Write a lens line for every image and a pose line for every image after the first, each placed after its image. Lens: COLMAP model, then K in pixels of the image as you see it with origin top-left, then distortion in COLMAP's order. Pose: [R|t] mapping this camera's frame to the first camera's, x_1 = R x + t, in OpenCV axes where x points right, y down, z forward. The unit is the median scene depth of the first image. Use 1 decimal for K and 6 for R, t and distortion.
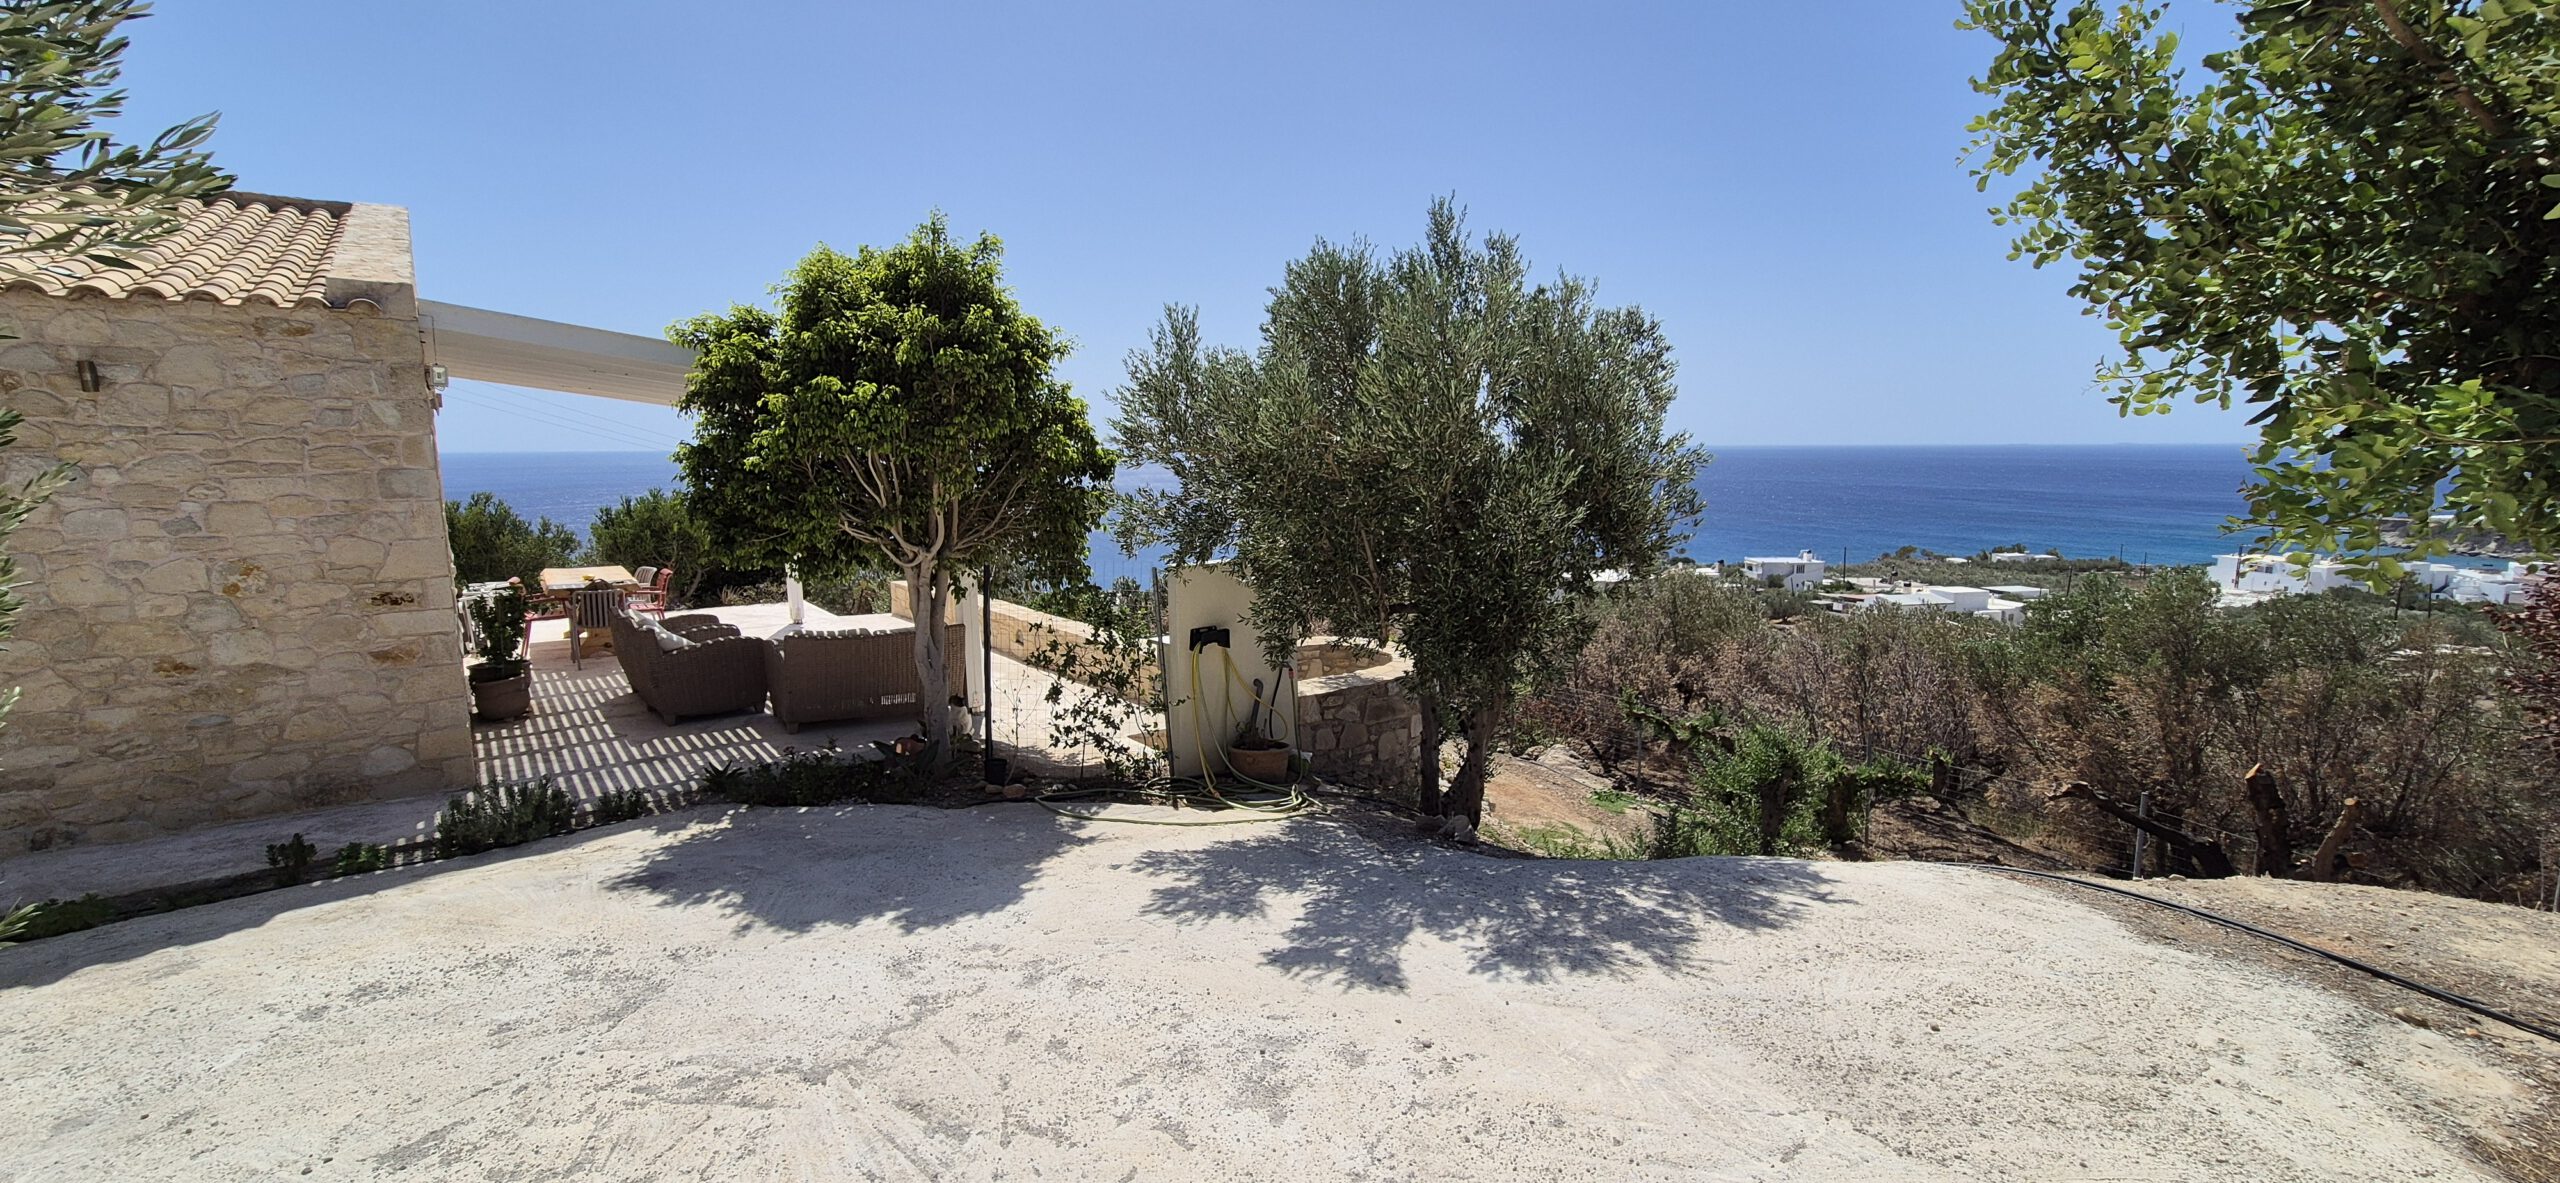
lens RADIAL K [[1054.4, 0, 1294.8], [0, 1054.4, 602.7], [0, 0, 1]] dist [0.001815, -0.000185]
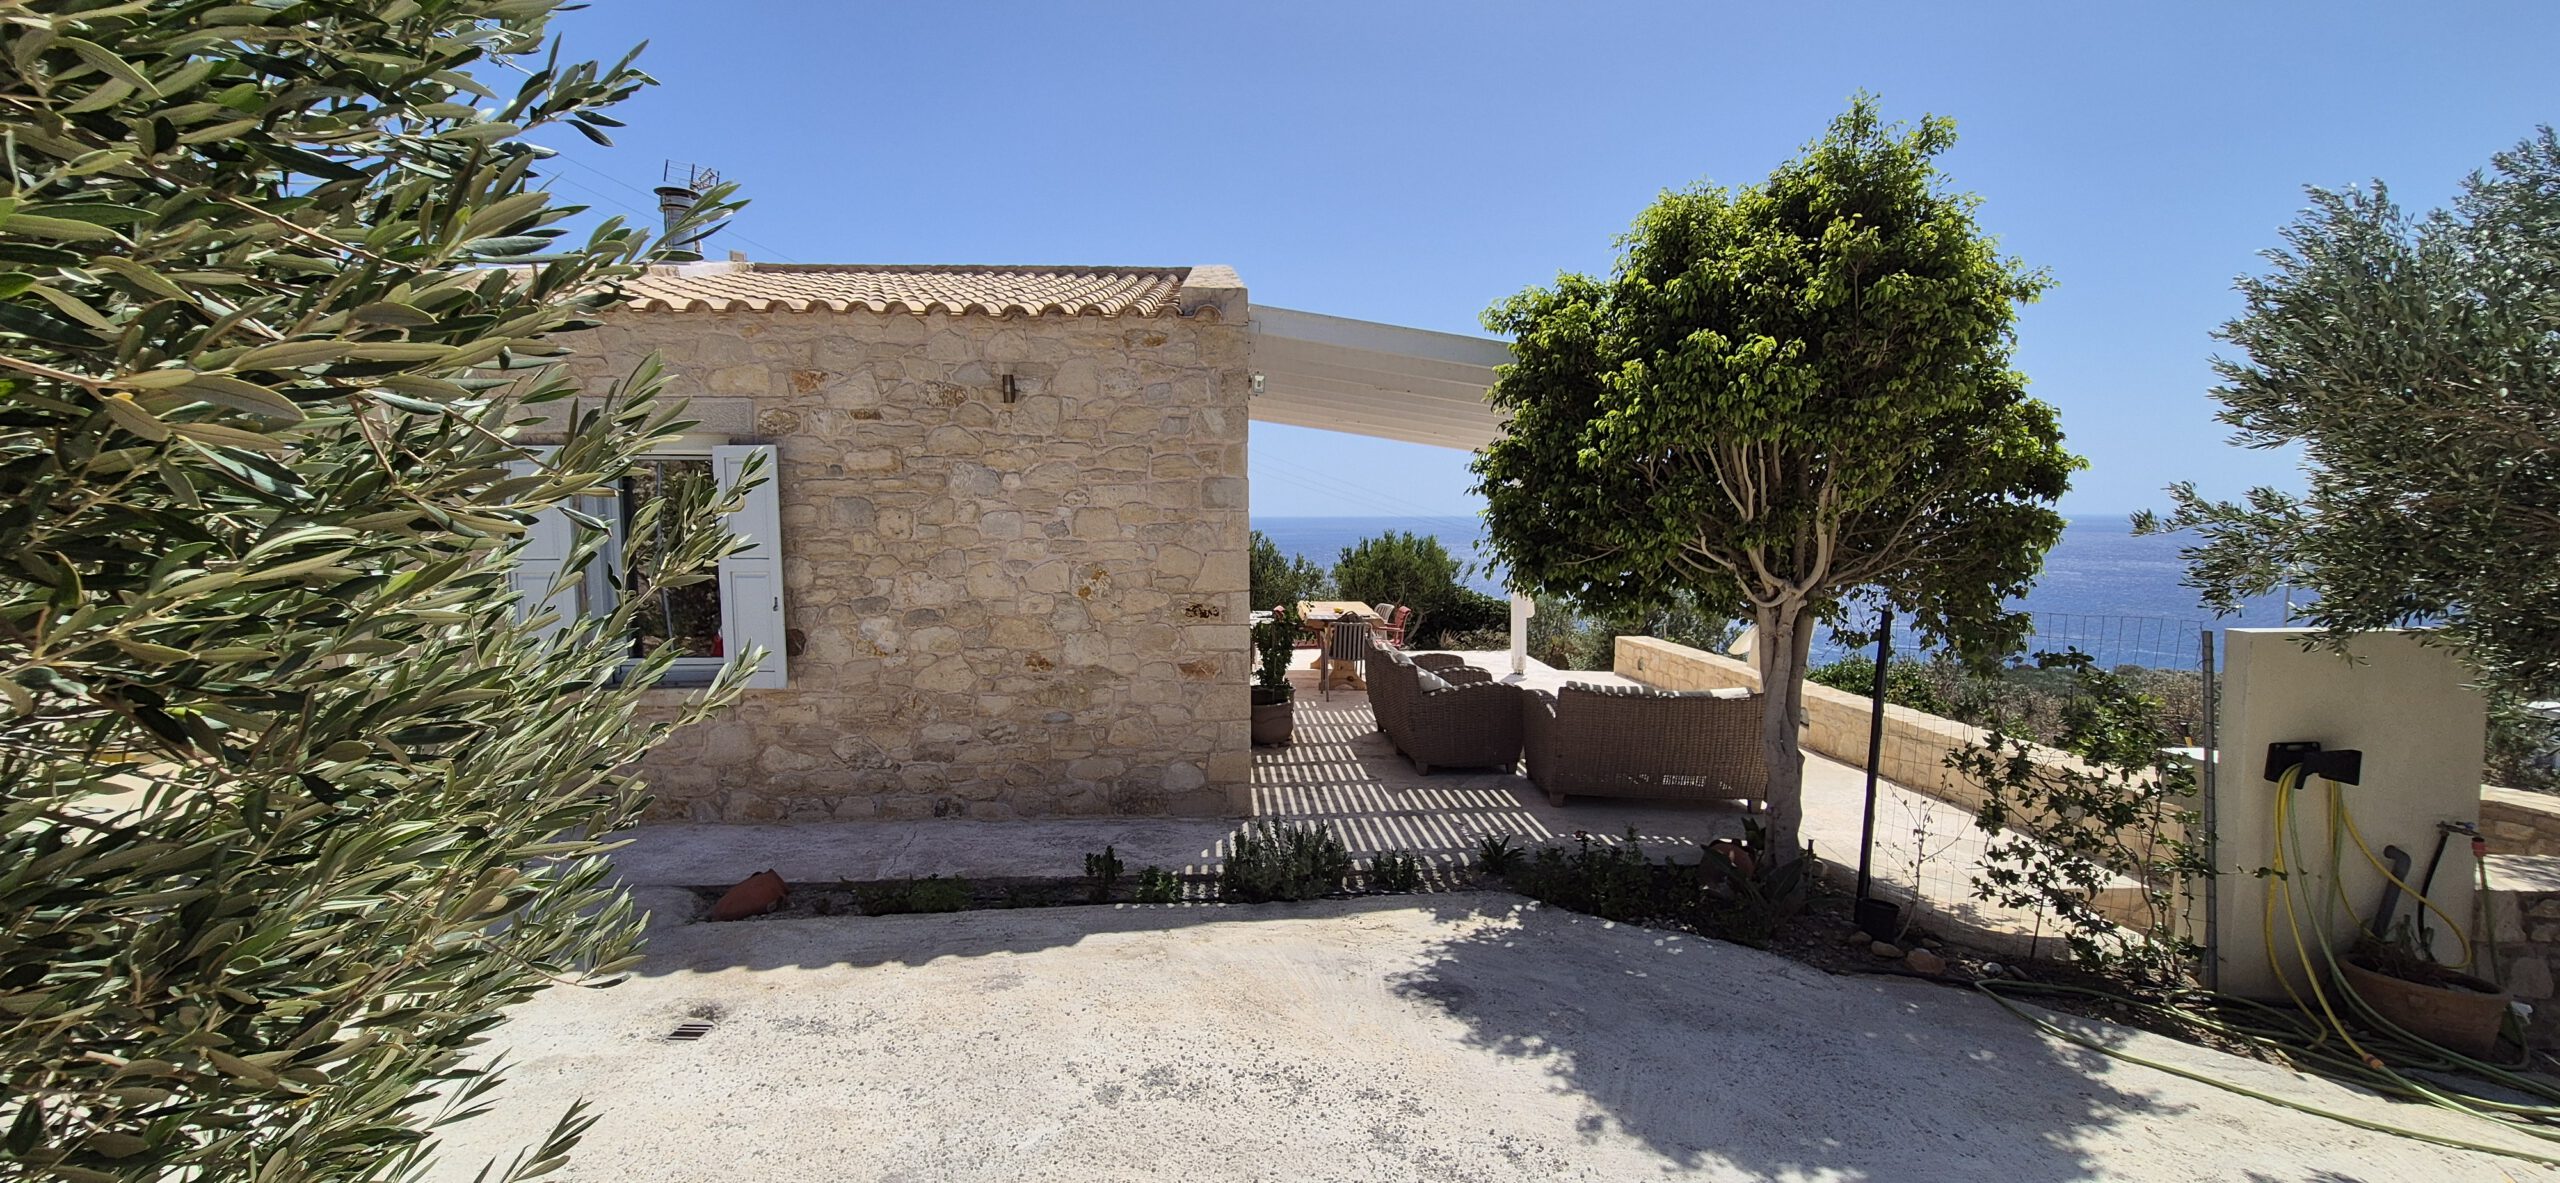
lens RADIAL K [[1054.4, 0, 1287.4], [0, 1054.4, 602.9], [0, 0, 1]] dist [0.001815, -0.000185]
pose [[0.823990, 0.049310, -0.564455, -0.255982], [-0.085063, 0.995681, -0.037194, 0.019235], [0.560183, 0.078662, 0.824626, 0.256648]]
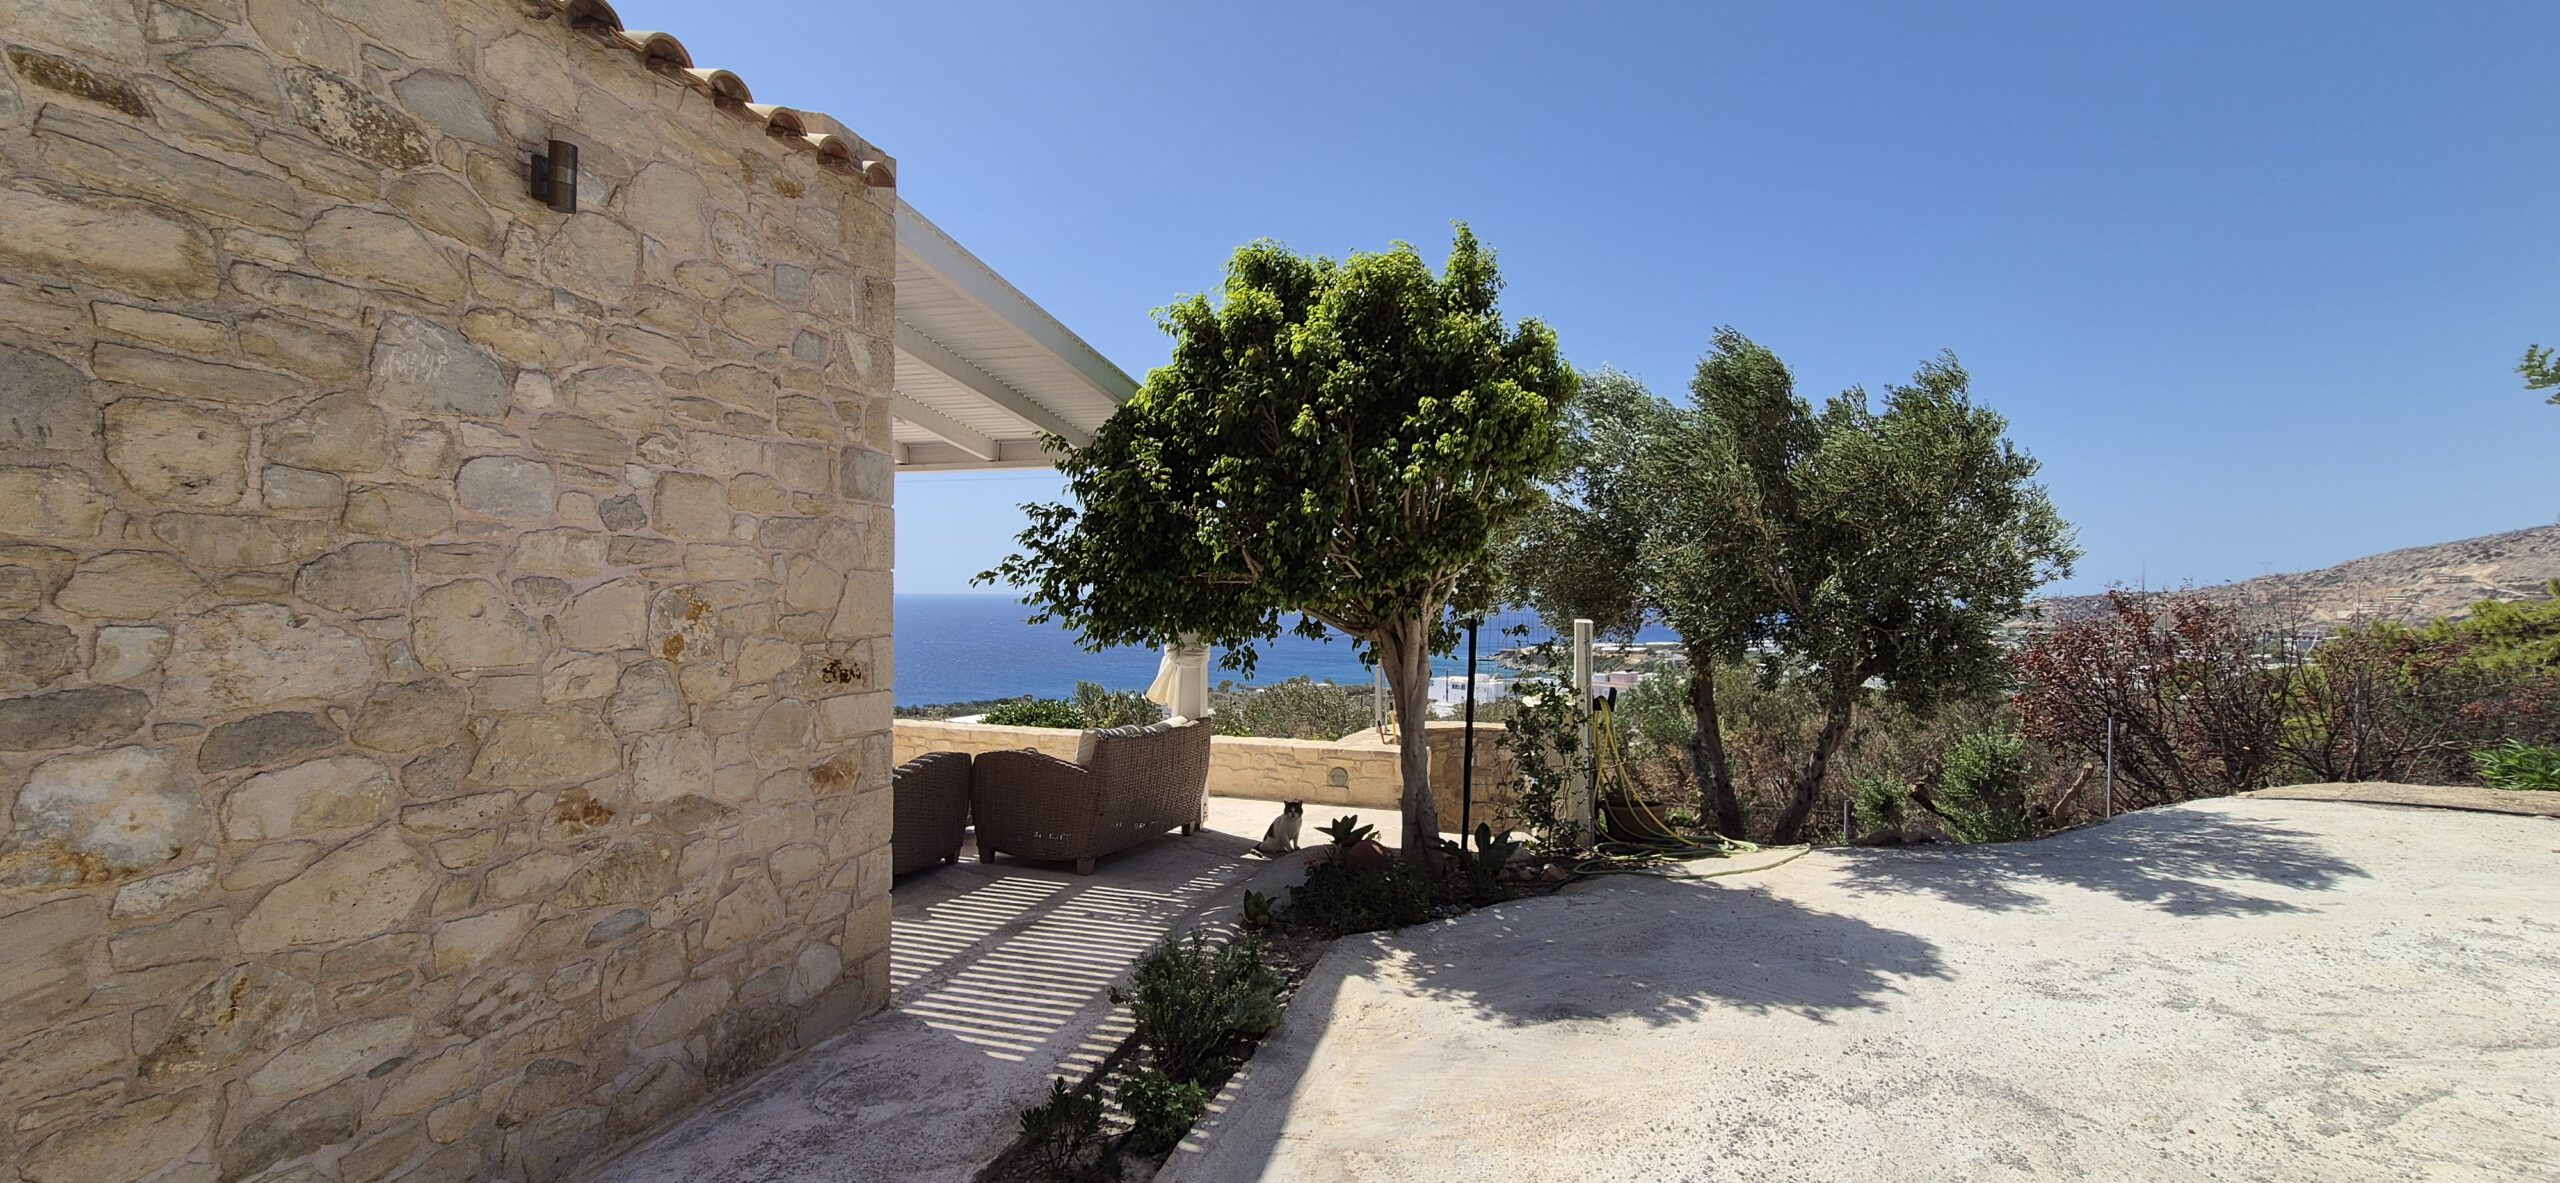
lens RADIAL K [[1054.4, 0, 1267.0], [0, 1054.4, 608.1], [0, 0, 1]] dist [0.001815, -0.000185]
pose [[0.823513, 0.002205, 0.567294, -1.044982], [0.075829, 0.990591, -0.113929, 0.047058], [-0.562207, 0.136839, 0.815597, 0.426516]]
